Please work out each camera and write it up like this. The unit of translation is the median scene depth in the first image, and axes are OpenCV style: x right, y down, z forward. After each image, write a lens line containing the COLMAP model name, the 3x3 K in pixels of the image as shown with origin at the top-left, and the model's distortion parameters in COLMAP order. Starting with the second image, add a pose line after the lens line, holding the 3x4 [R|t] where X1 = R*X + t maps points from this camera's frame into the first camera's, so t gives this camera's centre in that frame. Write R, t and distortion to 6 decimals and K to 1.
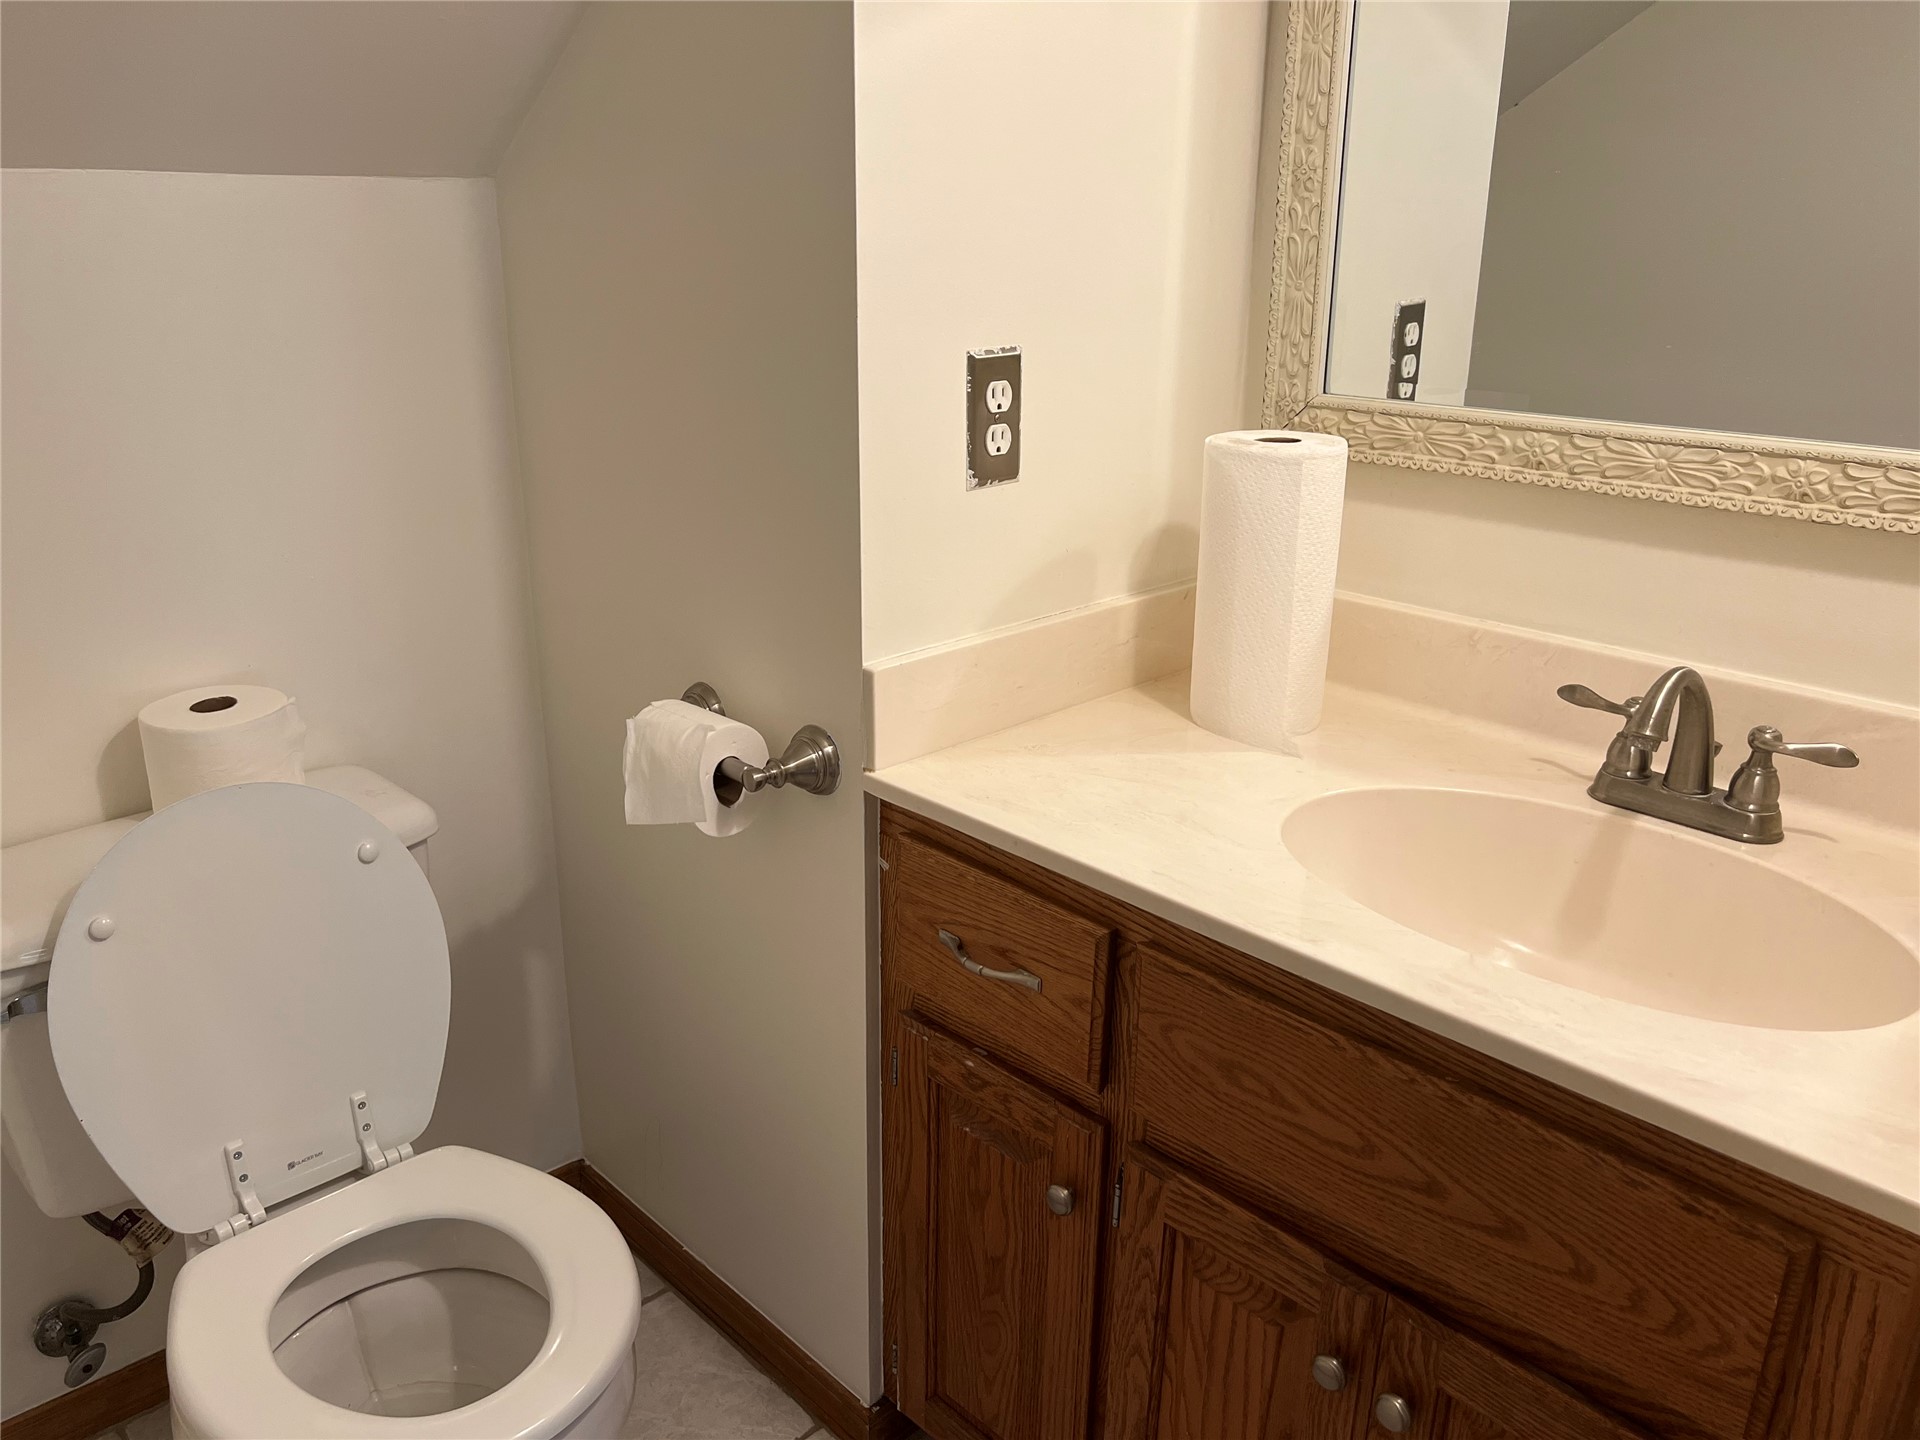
lens RADIAL K [[1451.5, 0, 954.3], [0, 1451.5, 720.0], [0, 0, 1]] dist [0.084343, -0.095447]
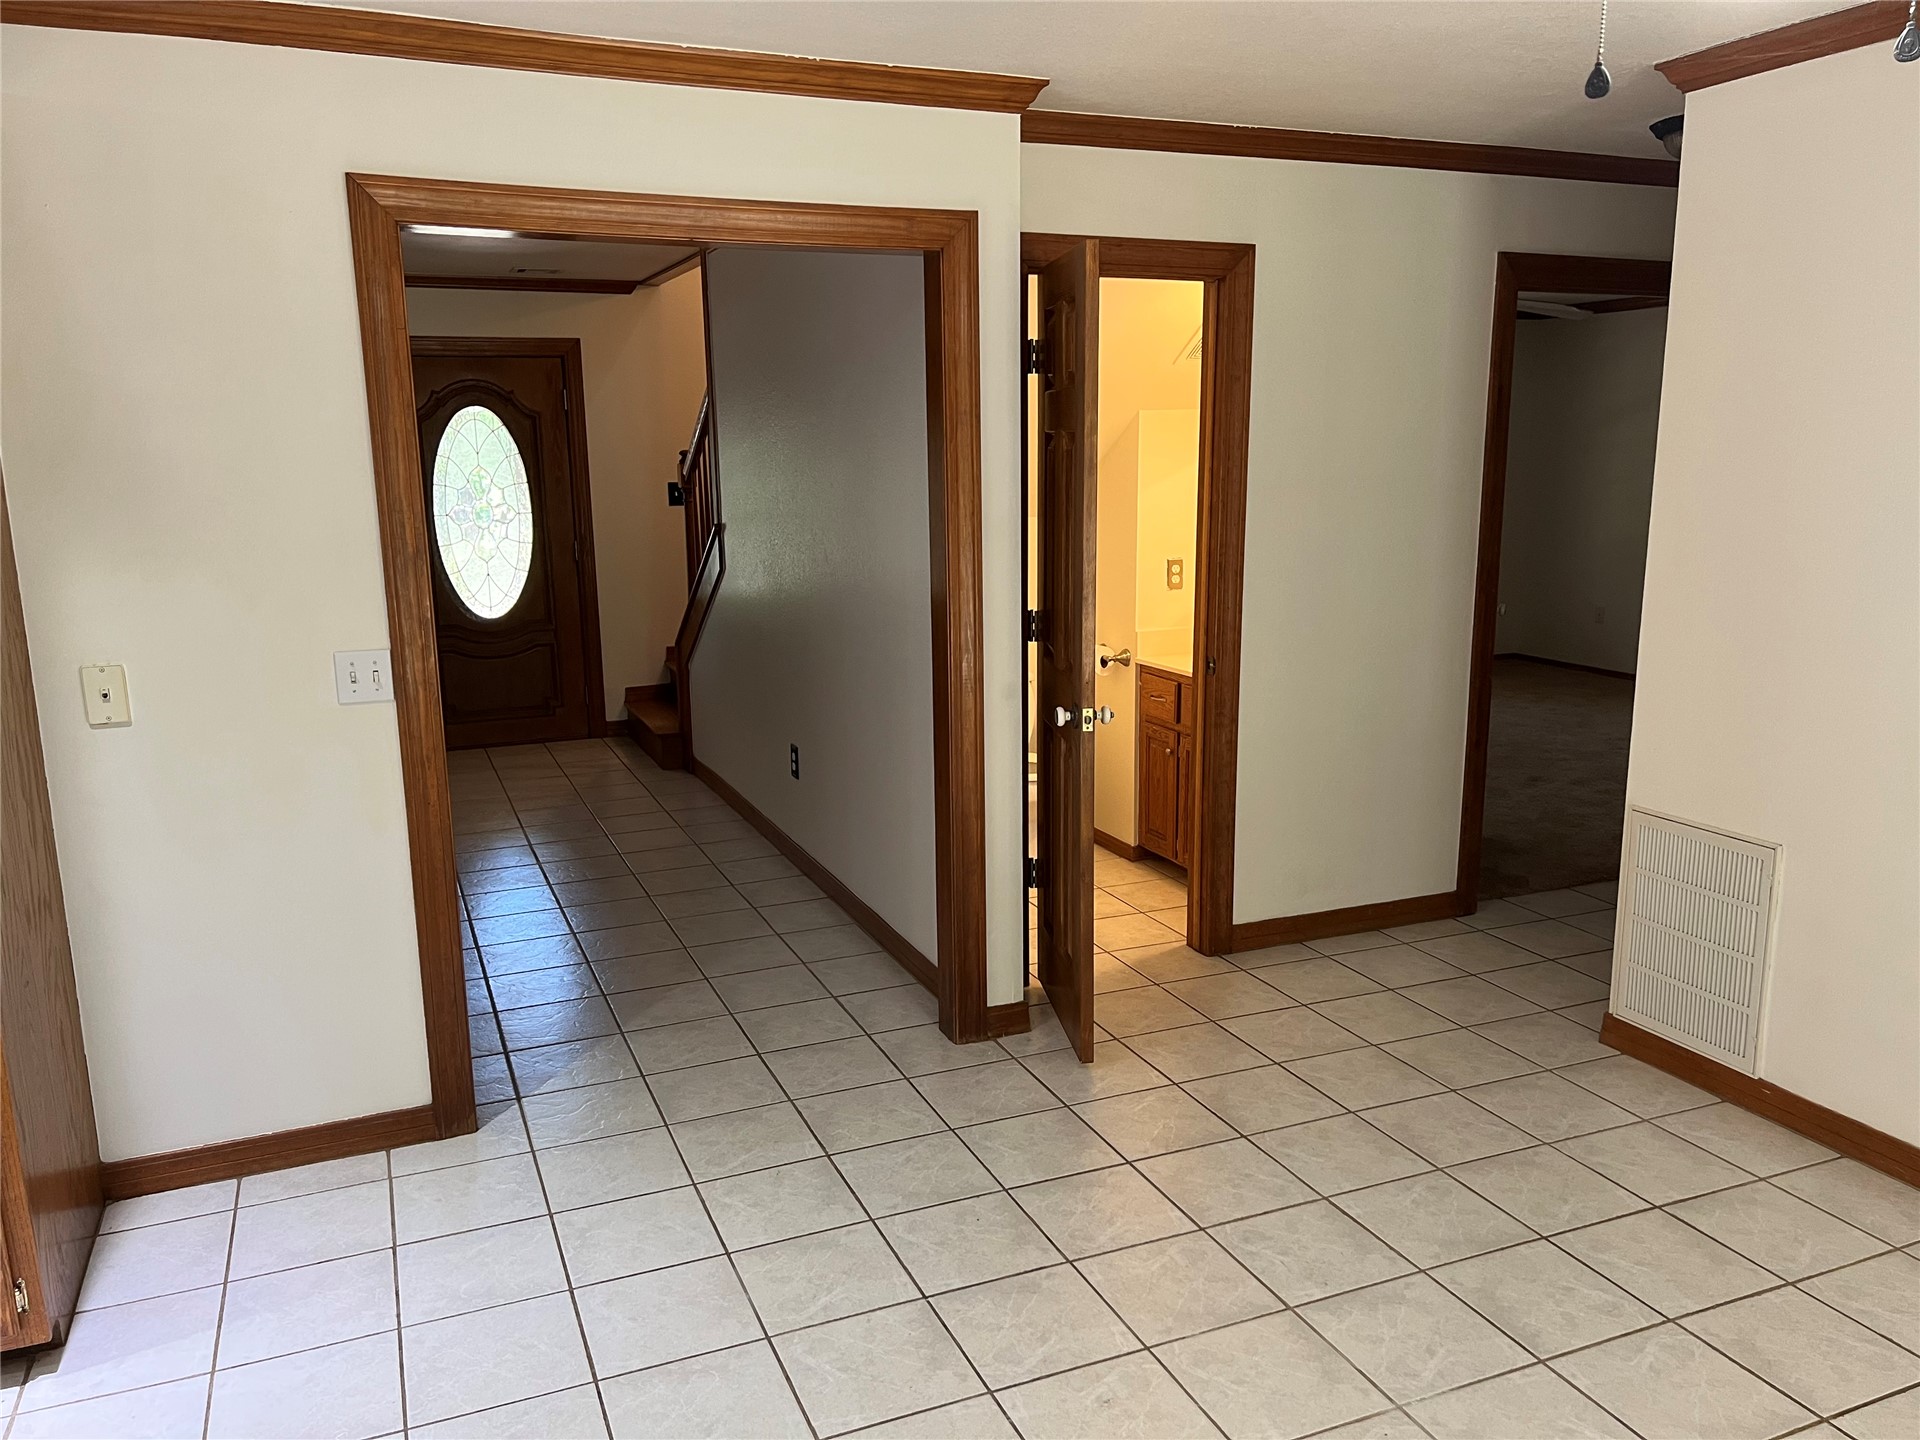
lens RADIAL K [[1451.5, 0, 954.3], [0, 1451.5, 720.0], [0, 0, 1]] dist [0.084343, -0.095447]
pose [[0.934185, 0.049961, -0.353273, 0.919592], [-0.097419, 0.988241, -0.117853, 0.743719], [0.343231, 0.144512, 0.928067, -2.961878]]
